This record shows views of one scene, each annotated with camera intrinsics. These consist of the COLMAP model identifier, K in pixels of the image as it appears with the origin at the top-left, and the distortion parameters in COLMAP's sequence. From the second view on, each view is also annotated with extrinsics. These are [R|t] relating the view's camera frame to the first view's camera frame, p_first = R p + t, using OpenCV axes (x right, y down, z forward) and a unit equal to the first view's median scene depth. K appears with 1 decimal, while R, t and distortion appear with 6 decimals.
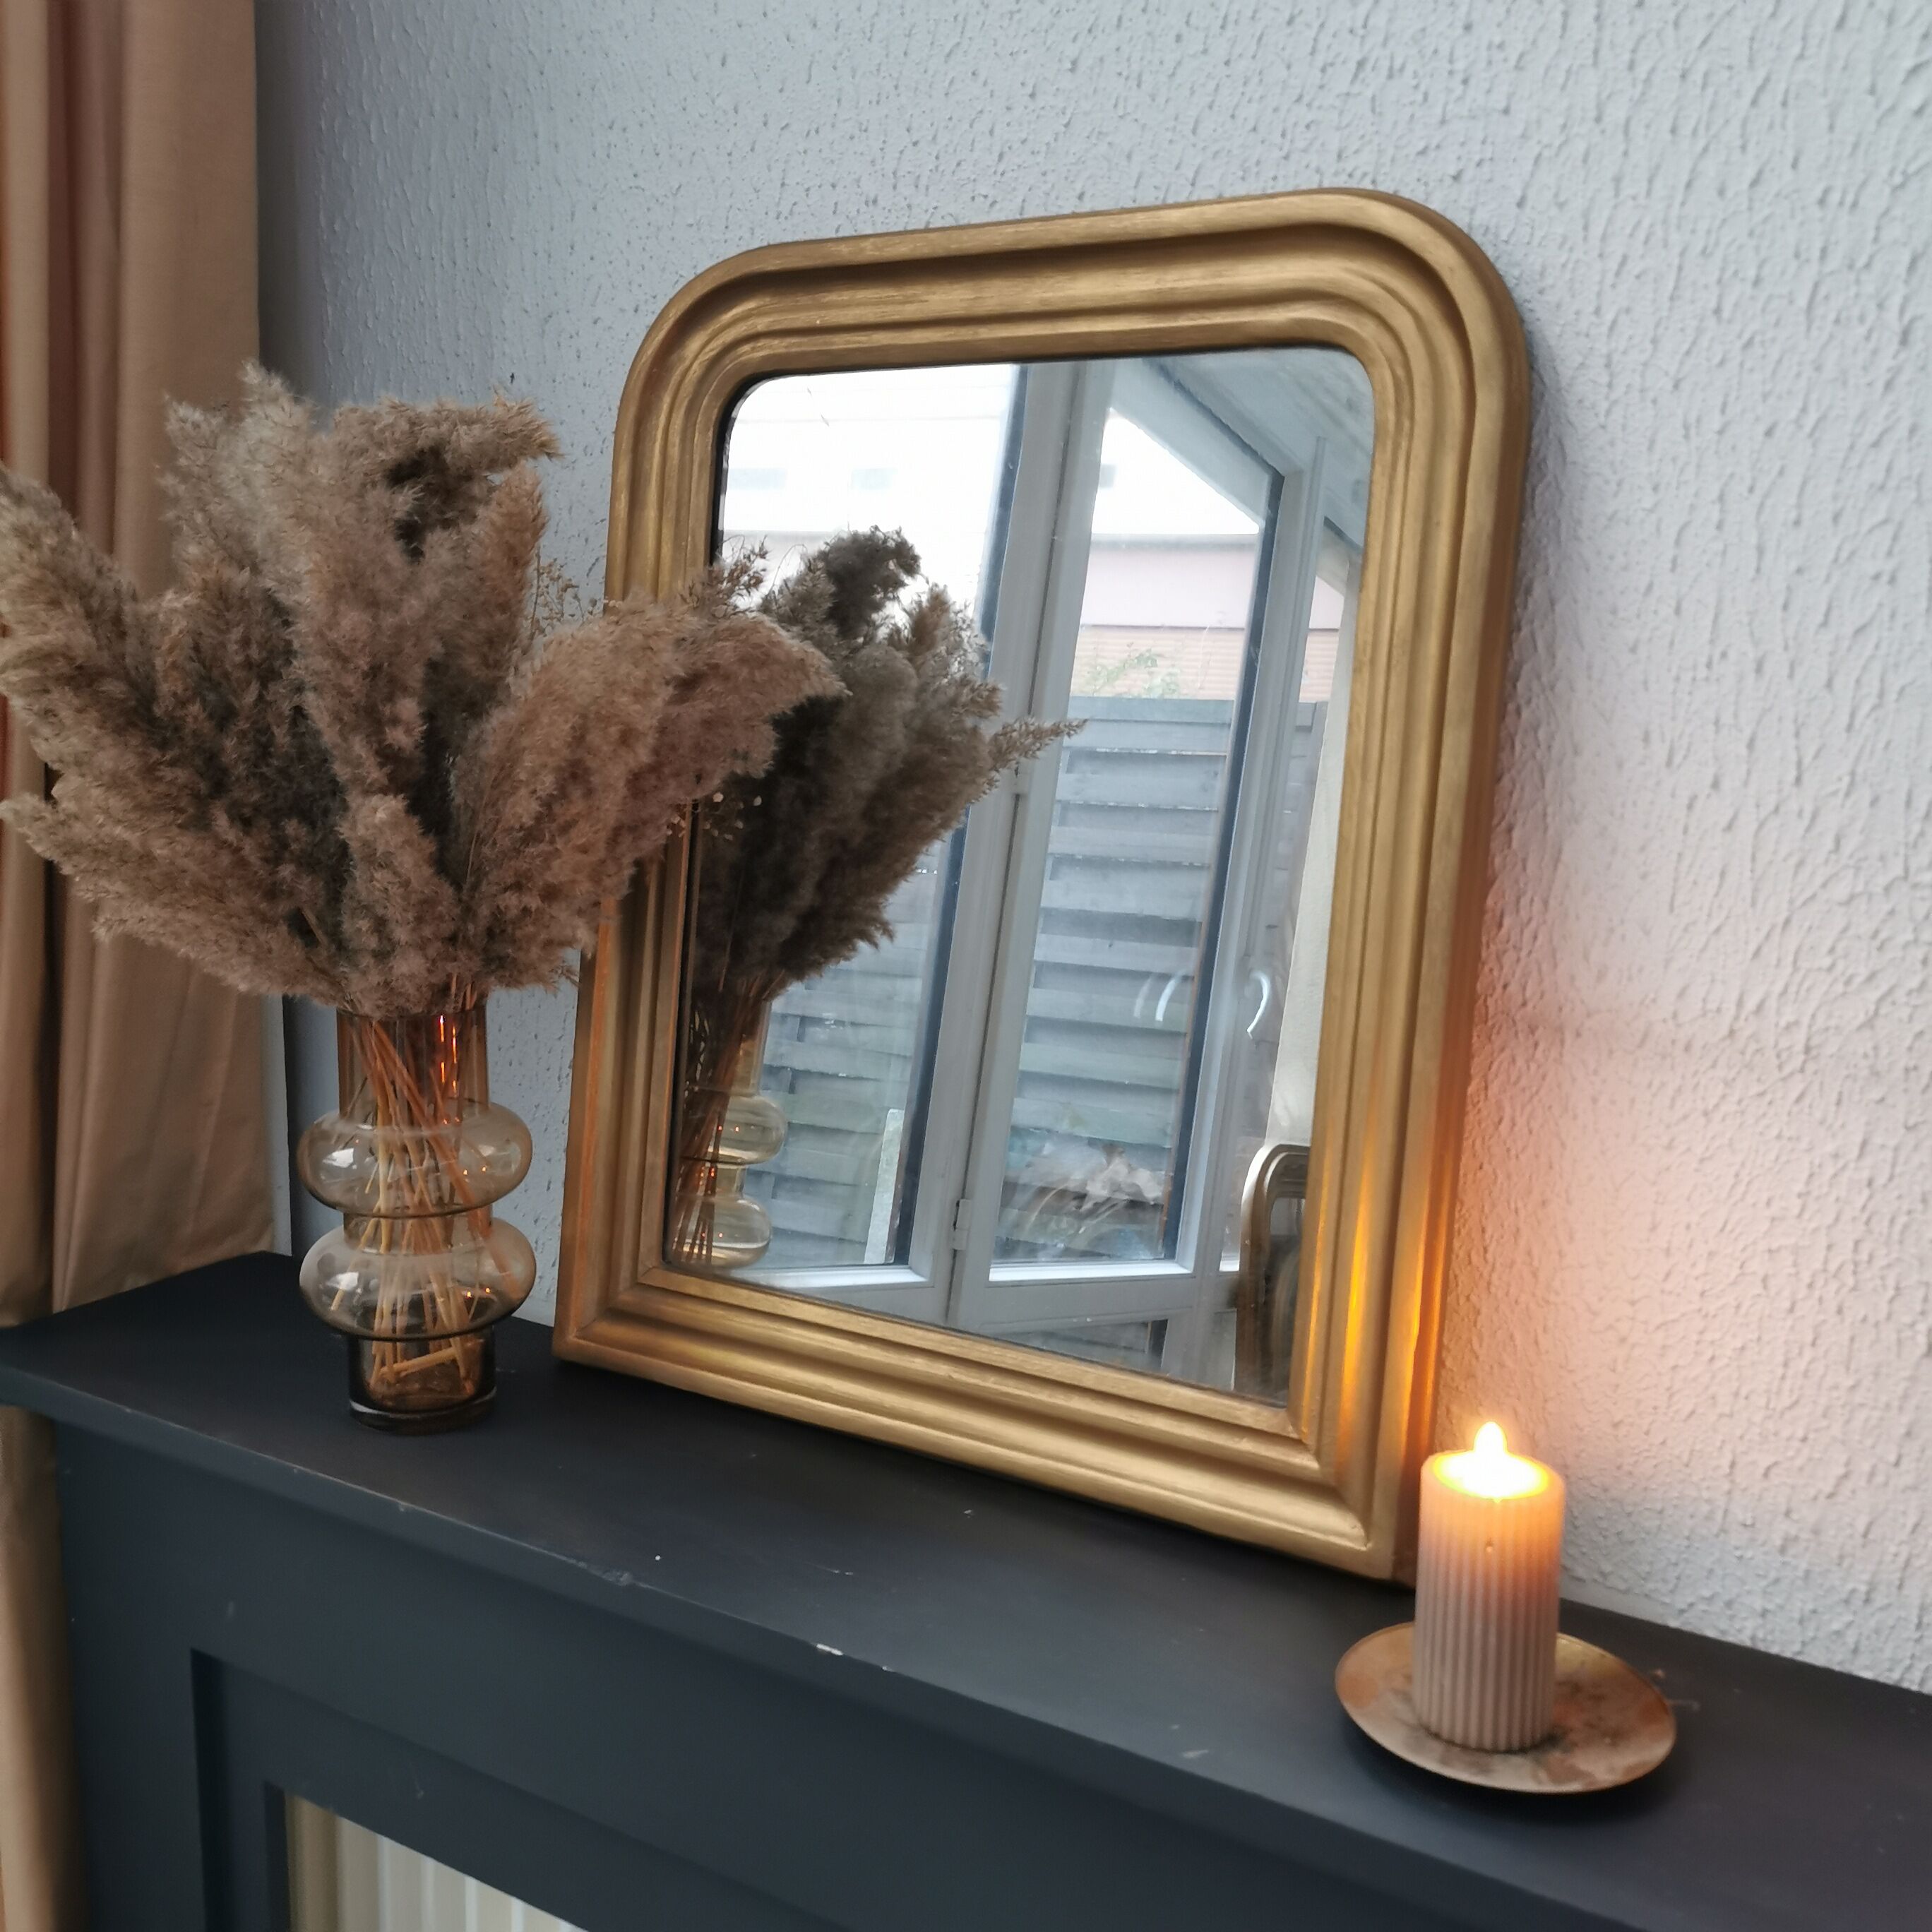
lens RADIAL K [[1932.0, 0, 967.2], [0, 1932.0, 920.1], [0, 0, 1]] dist [0.062971, -0.058764]
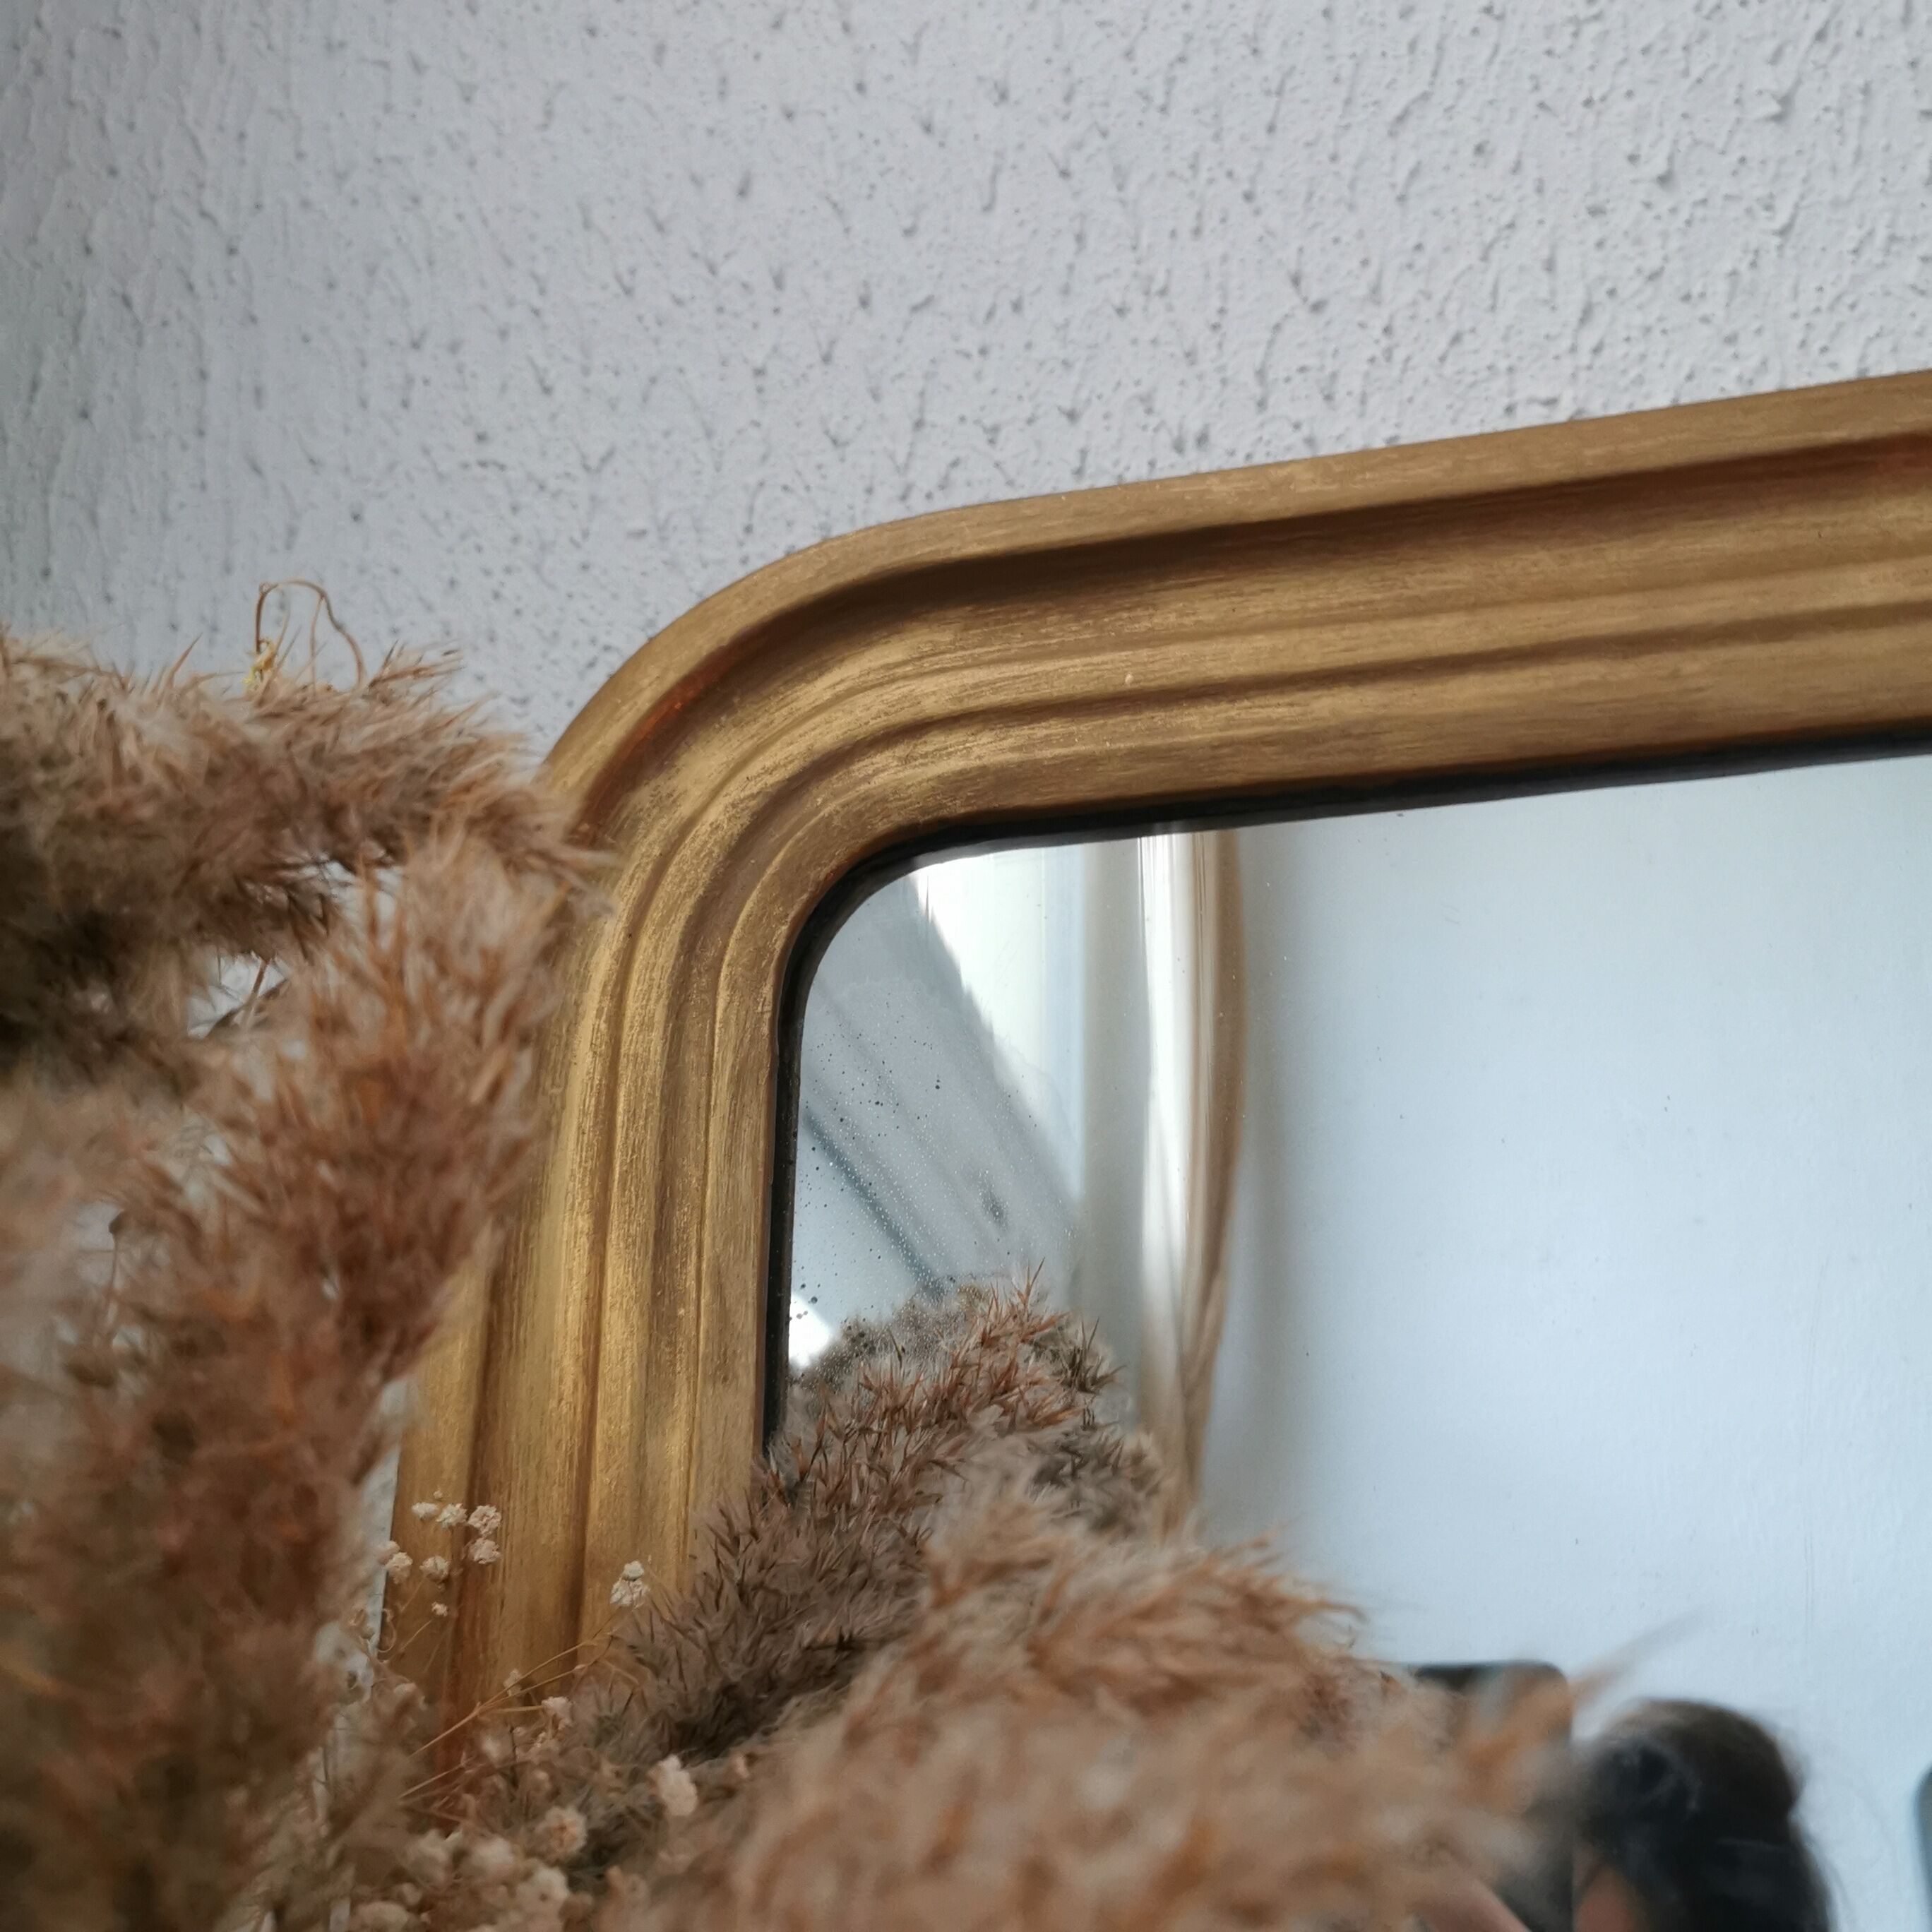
lens RADIAL K [[2056.8, 0, 1023.0], [0, 2056.8, 955.7], [0, 0, 1]] dist [0.035658, -0.048443]
pose [[0.954980, 0.032754, 0.294857, -0.240277], [0.085691, 0.921070, -0.379852, -0.140504], [-0.284026, 0.388017, 0.876796, 0.817107]]
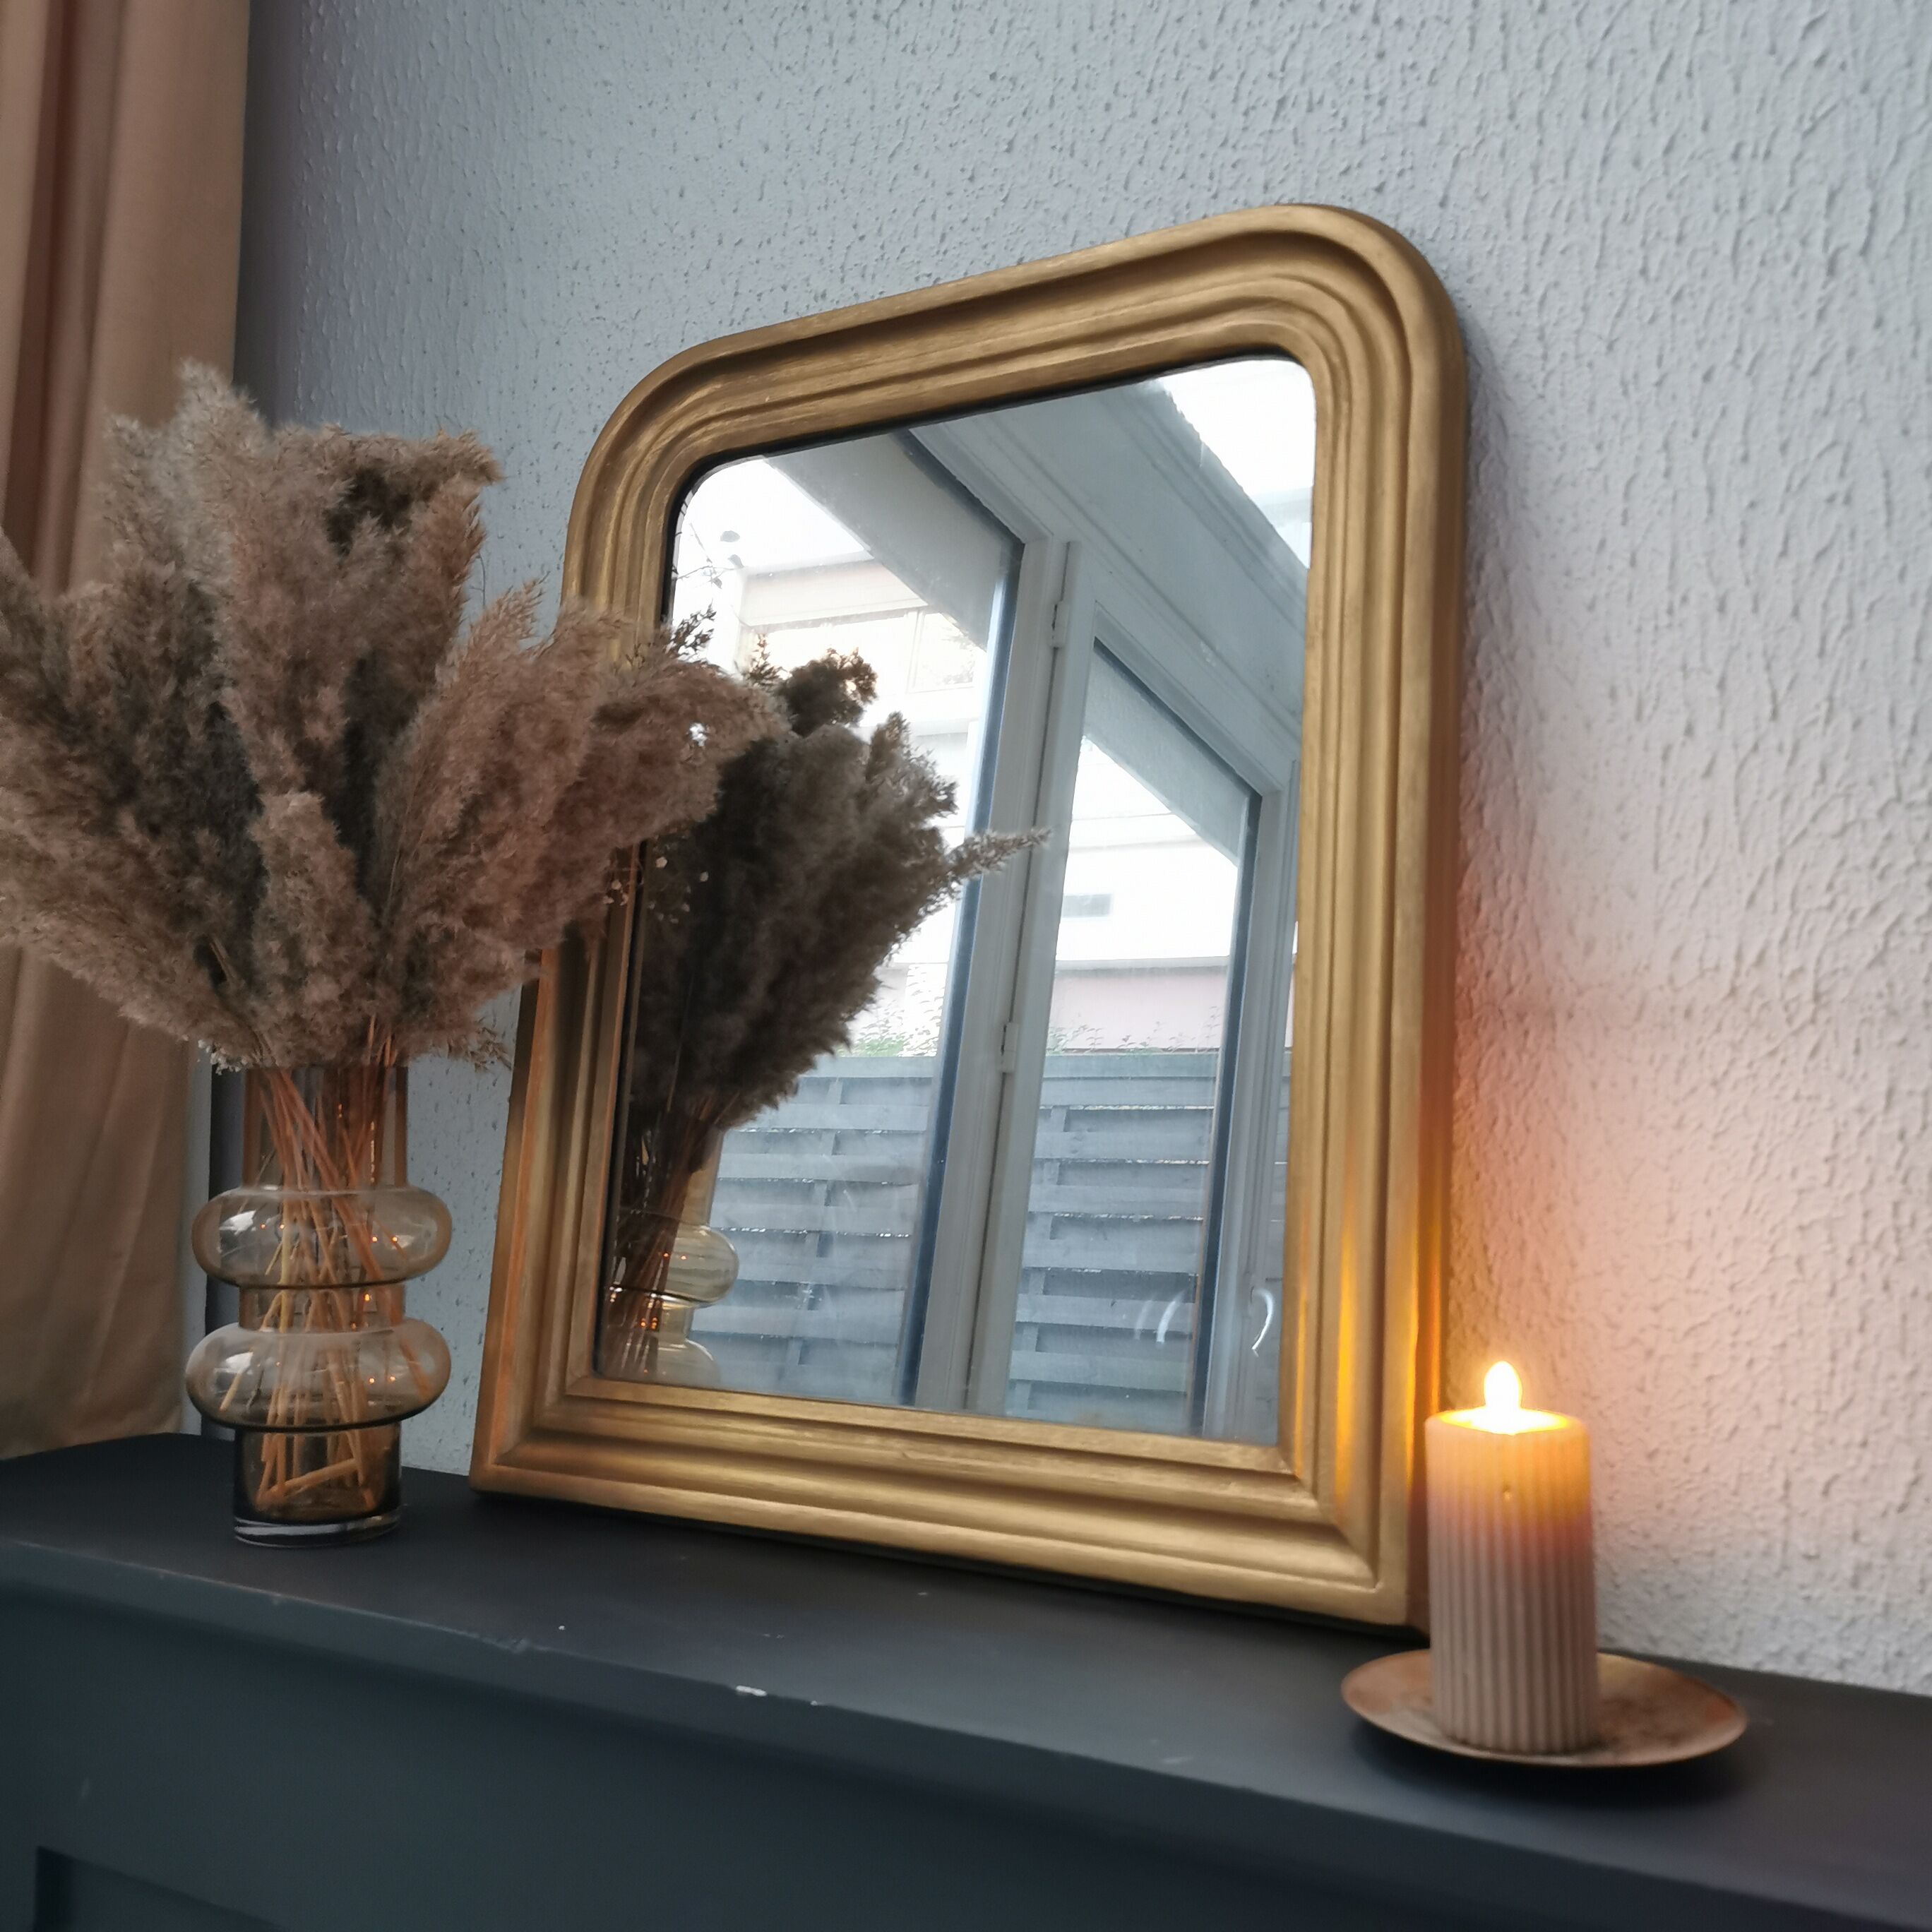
lens RADIAL K [[1929.3, 0, 963.7], [0, 1929.3, 920.2], [0, 0, 1]] dist [0.066232, -0.060527]
pose [[0.999840, -0.017611, -0.003222, 0.028787], [0.016477, 0.975570, -0.219069, 0.214055], [0.007001, 0.218981, 0.975704, 0.083706]]
